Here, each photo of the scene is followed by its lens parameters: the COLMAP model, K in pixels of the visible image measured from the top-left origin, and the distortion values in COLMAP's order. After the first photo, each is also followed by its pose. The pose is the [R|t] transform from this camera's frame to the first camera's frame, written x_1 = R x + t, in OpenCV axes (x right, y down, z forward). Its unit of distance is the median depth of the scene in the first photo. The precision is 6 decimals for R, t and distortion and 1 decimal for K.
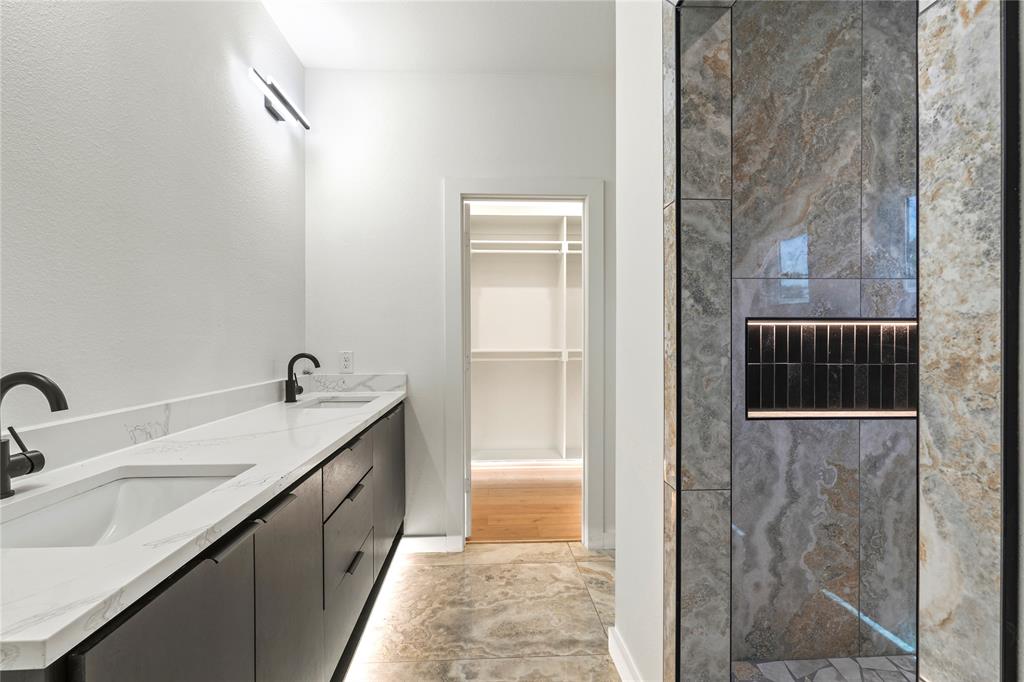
lens RADIAL K [[469.3, 0, 506.0], [0, 469.3, 343.3], [0, 0, 1]] dist [-0.002020, 0.000549]
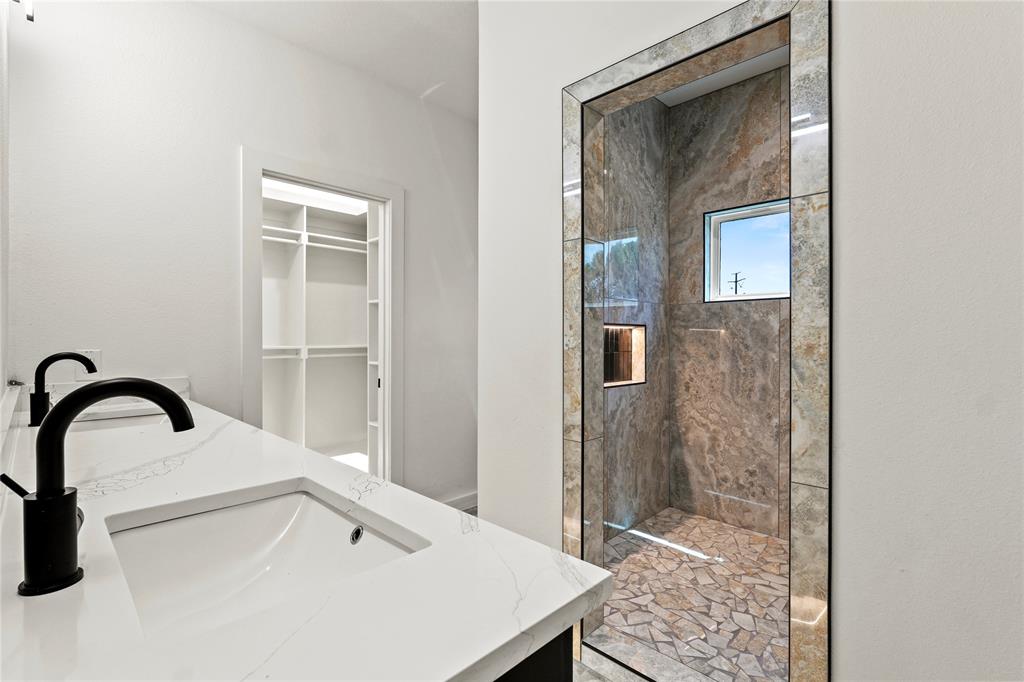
lens RADIAL K [[468.5, 0, 506.7], [0, 468.5, 337.9], [0, 0, 1]] dist [-0.002753, -0.000172]
pose [[0.739366, 0.004366, 0.673289, -0.763619], [-0.000824, 0.999984, -0.005579, 0.005152], [-0.673303, 0.003570, 0.739358, 0.101155]]
